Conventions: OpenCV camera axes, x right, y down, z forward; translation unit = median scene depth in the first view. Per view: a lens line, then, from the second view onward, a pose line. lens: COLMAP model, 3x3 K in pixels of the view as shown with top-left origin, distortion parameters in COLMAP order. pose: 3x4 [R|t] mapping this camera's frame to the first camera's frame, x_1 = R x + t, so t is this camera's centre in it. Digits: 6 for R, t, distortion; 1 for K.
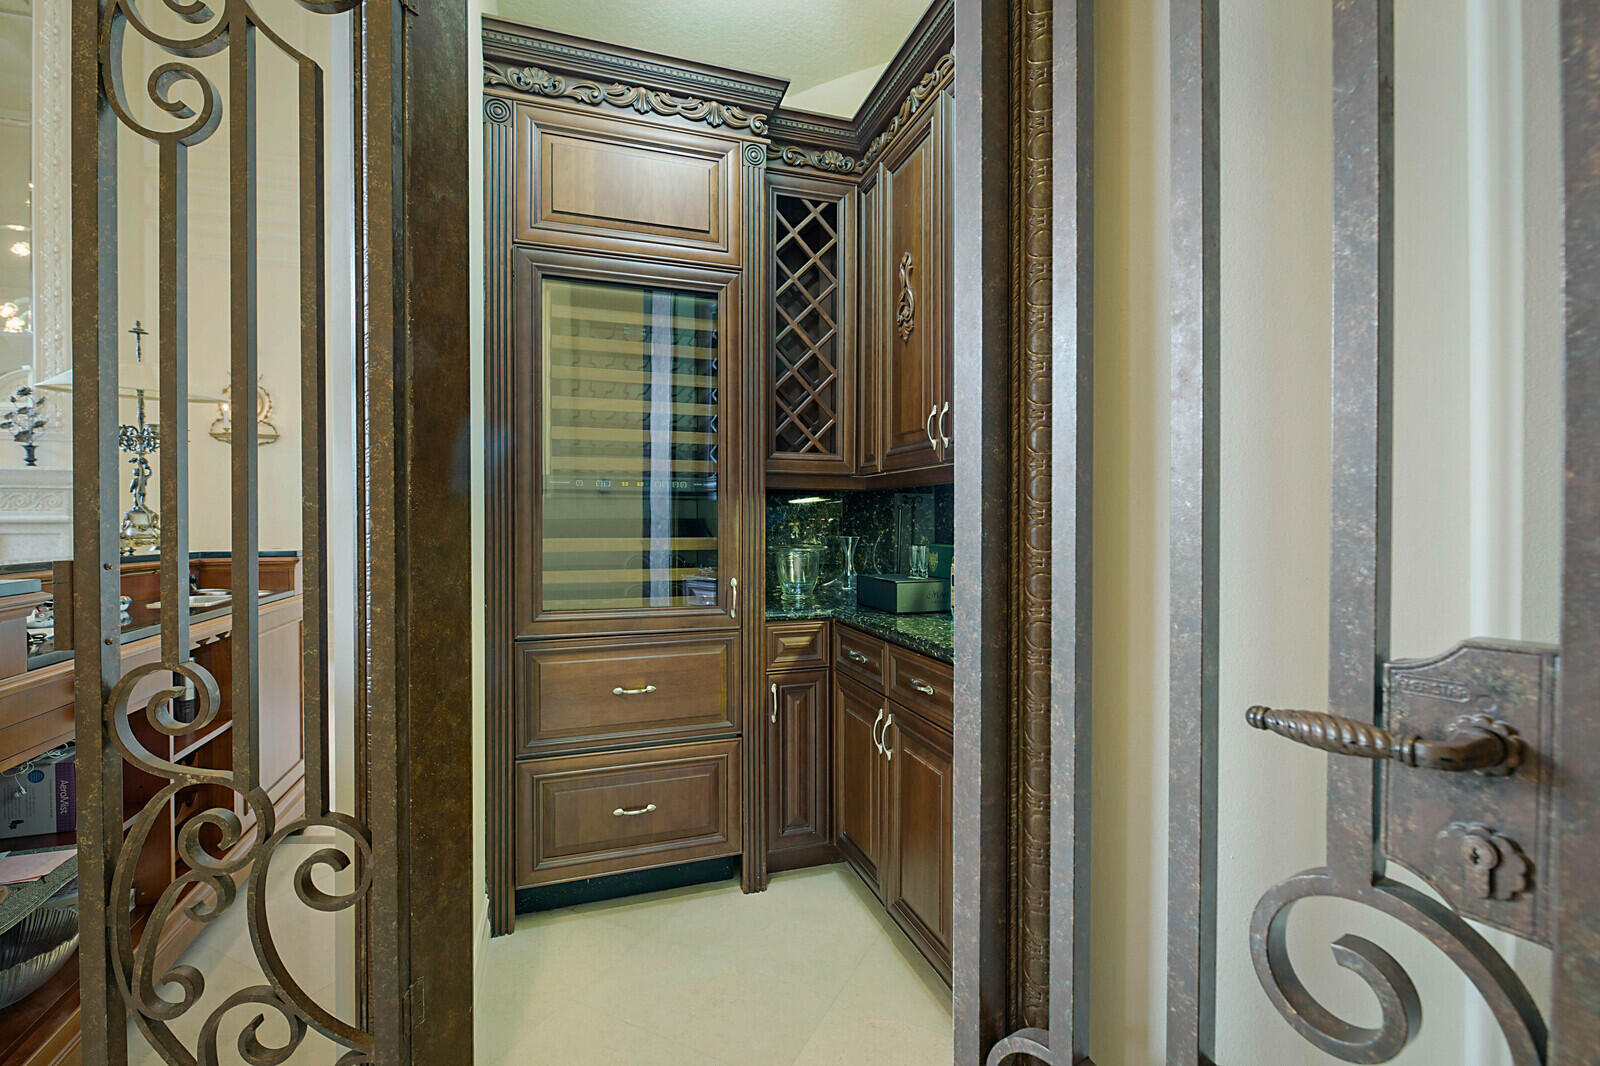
lens RADIAL K [[708.8, 0, 803.4], [0, 708.8, 527.6], [0, 0, 1]] dist [0.002897, 0.000277]
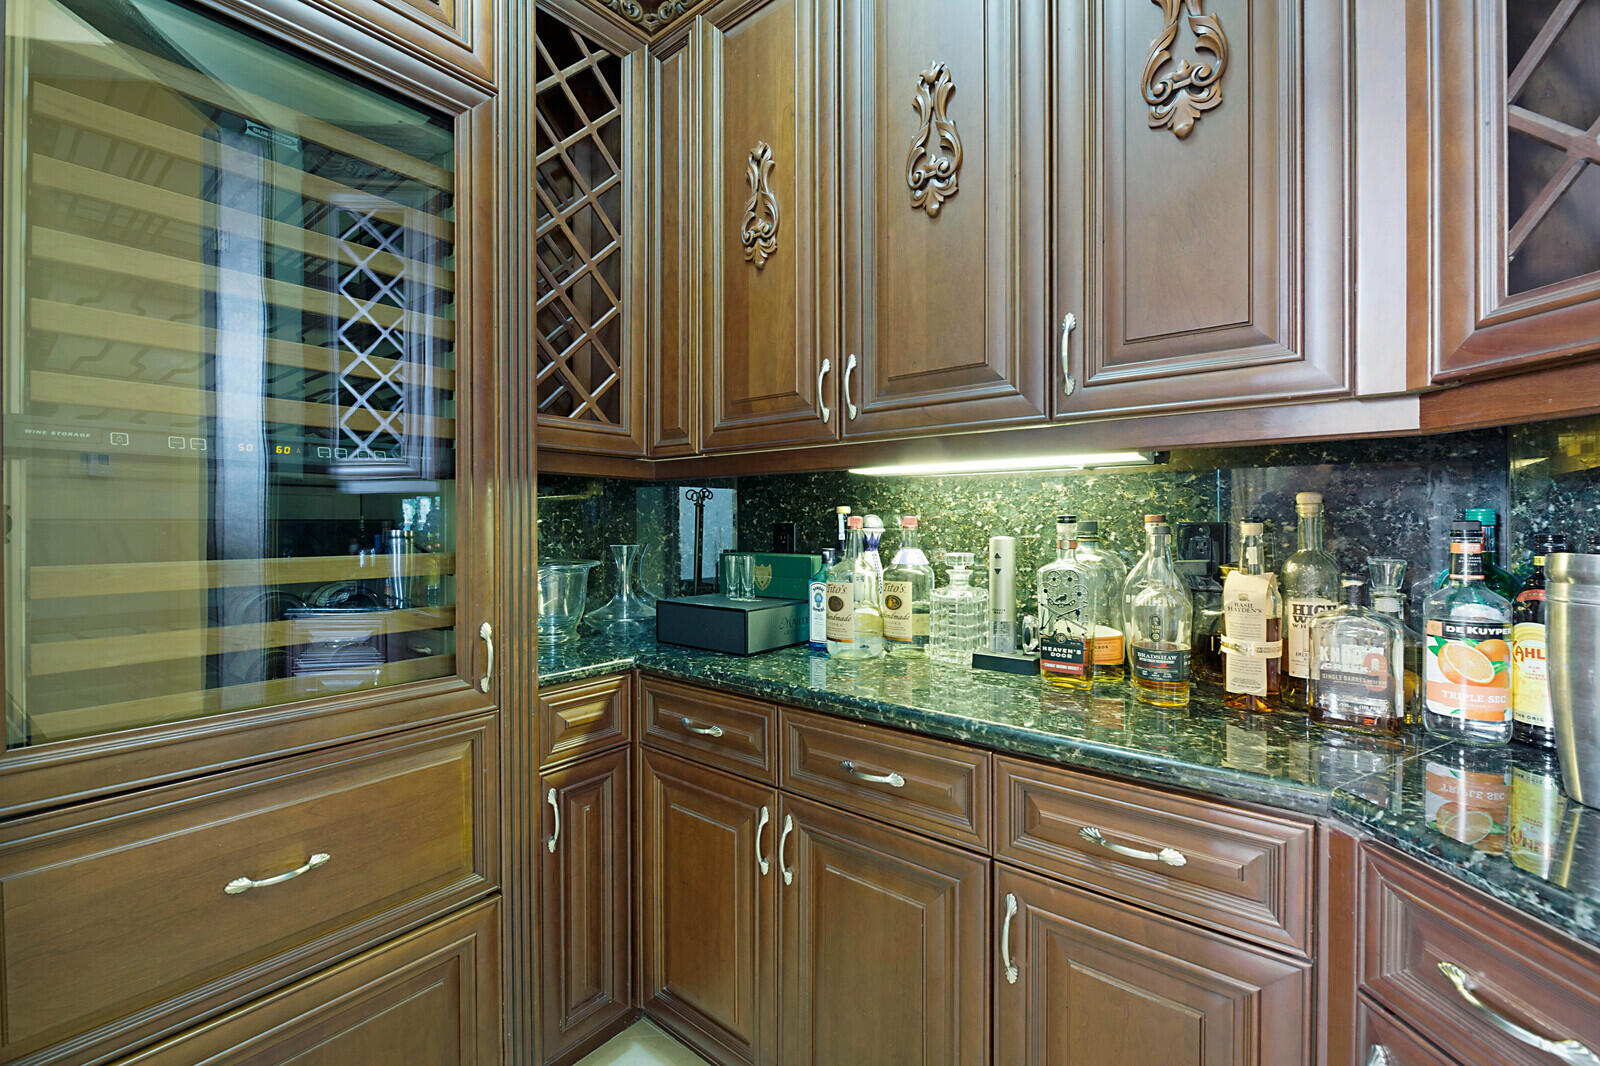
lens RADIAL K [[674.3, 0, 800.1], [0, 674.3, 525.4], [0, 0, 1]] dist [-0.001751, -0.000663]
pose [[0.839042, -0.006026, 0.544033, -0.179225], [0.008503, 0.999962, -0.002039, -0.004623], [-0.544000, 0.006337, 0.839062, 0.397582]]
